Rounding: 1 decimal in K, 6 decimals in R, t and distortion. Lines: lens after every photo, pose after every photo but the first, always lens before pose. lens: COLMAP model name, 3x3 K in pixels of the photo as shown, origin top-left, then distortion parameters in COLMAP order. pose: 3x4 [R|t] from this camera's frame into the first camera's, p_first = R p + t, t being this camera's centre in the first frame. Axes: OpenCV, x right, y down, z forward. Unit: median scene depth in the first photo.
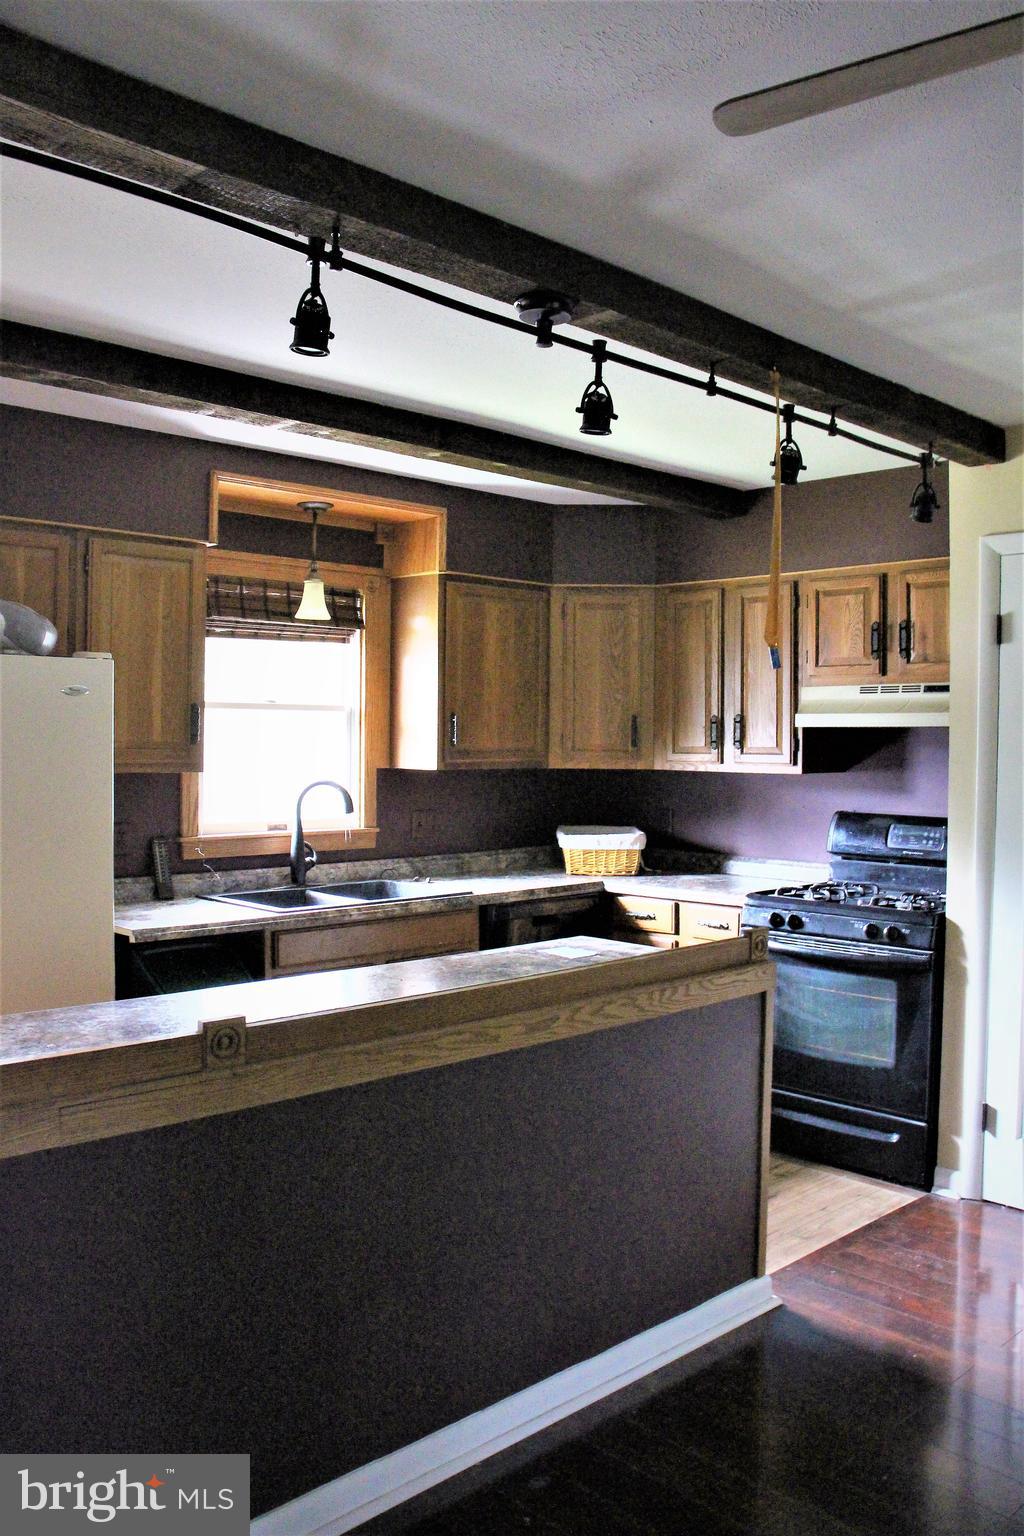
lens RADIAL K [[1264.5, 0, 512.0], [0, 1264.5, 768.0], [0, 0, 1]] dist [-0.177377, 0.155999]
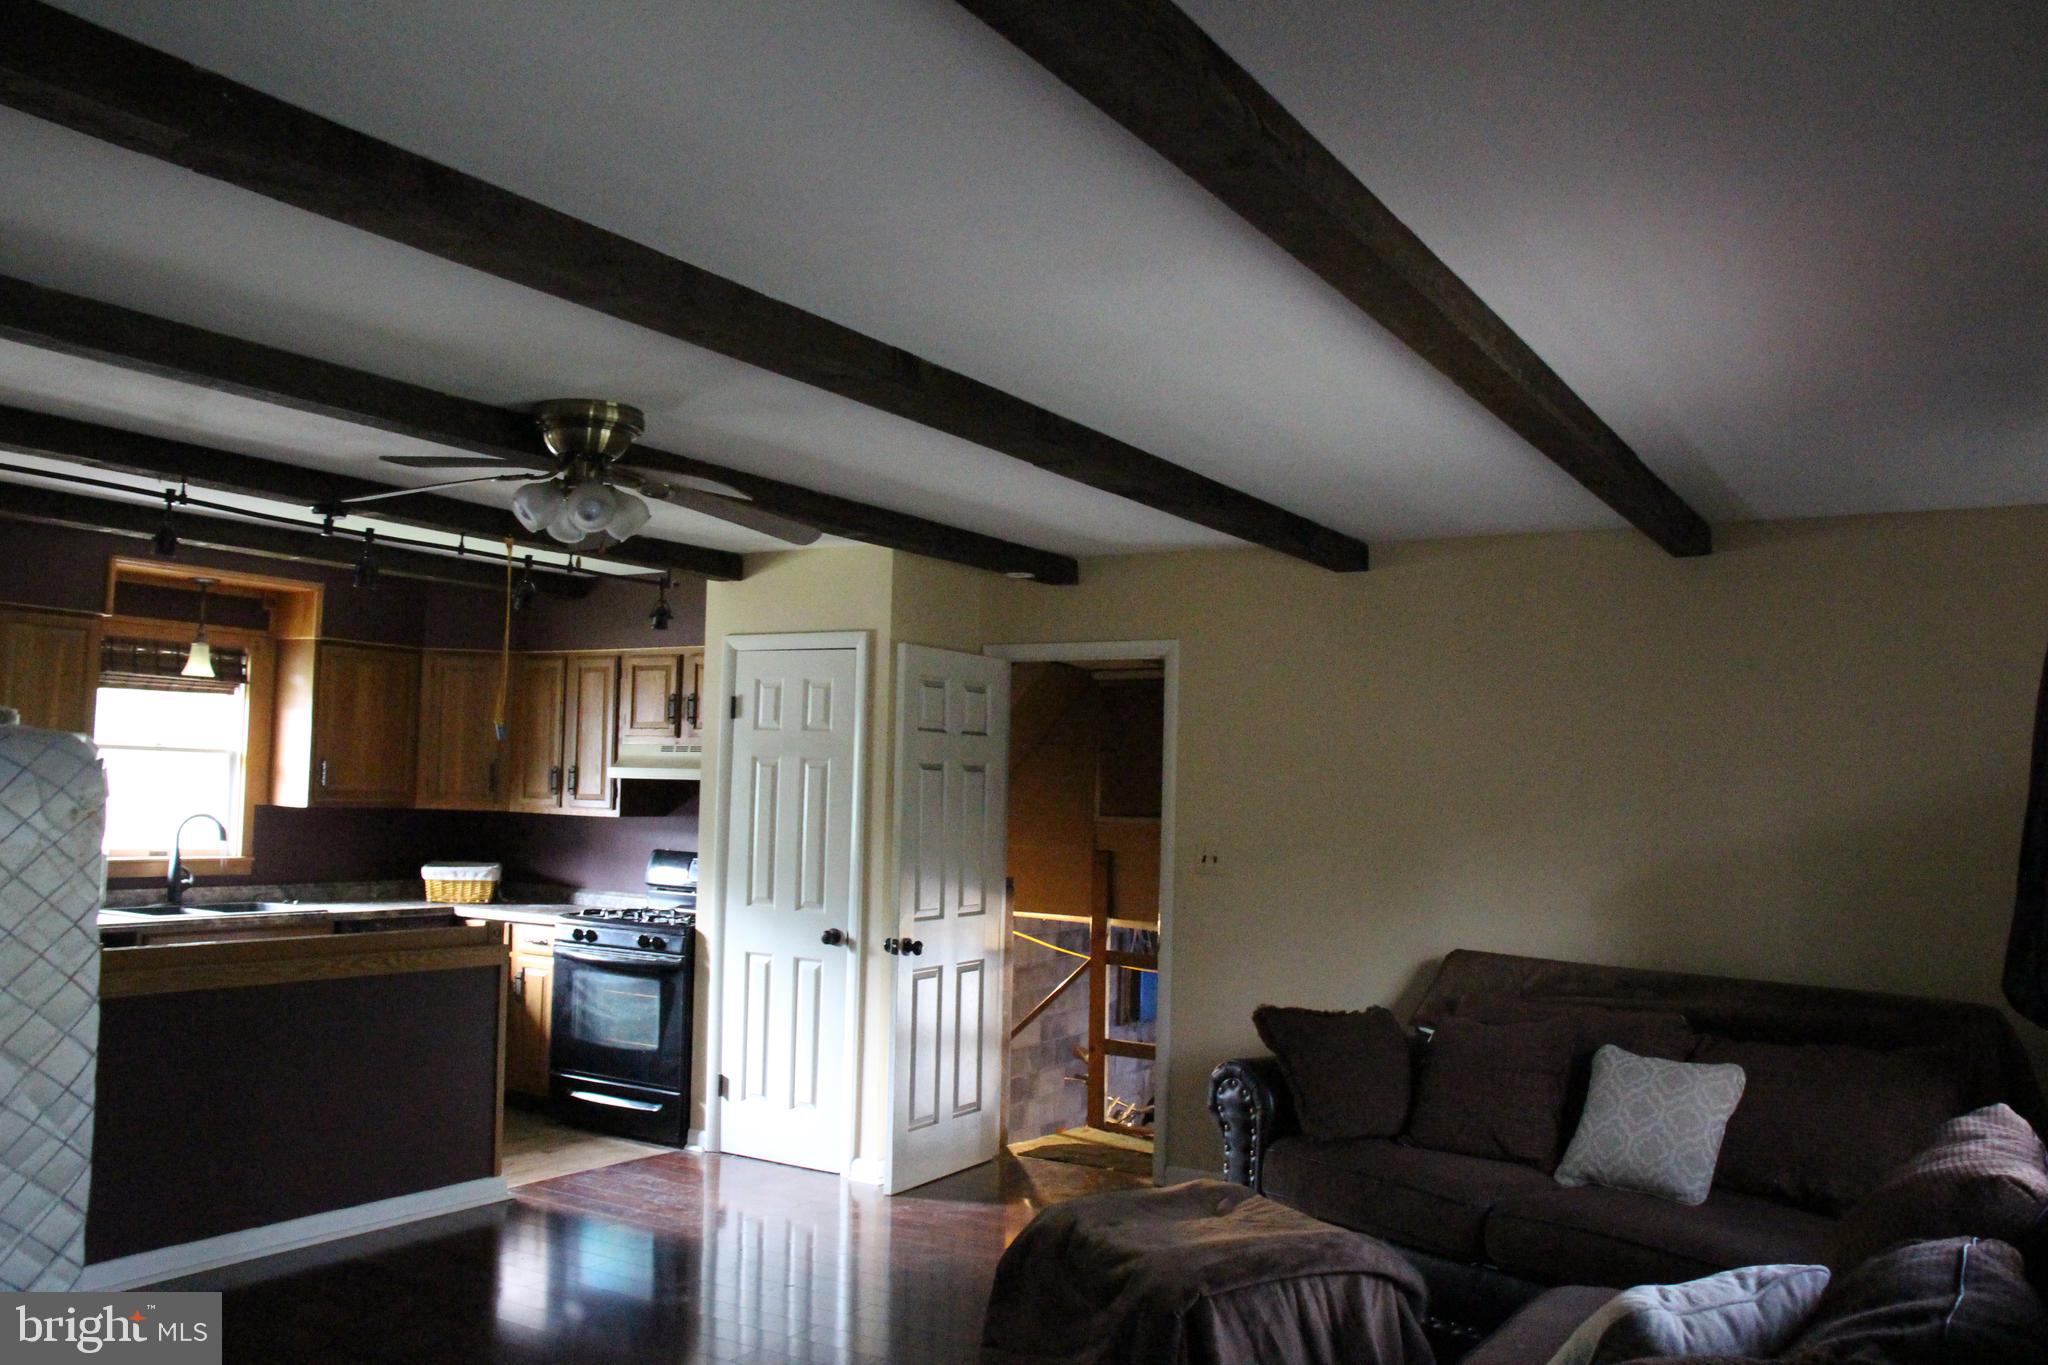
lens RADIAL K [[1686.0, 0, 1025.9], [0, 1686.0, 661.6], [0, 0, 1]] dist [-0.177377, 0.155999]
pose [[0.963439, 0.036479, 0.265432, 0.177195], [-0.010843, 0.995185, -0.097415, 0.008011], [-0.267707, 0.090975, 0.959196, -0.645283]]
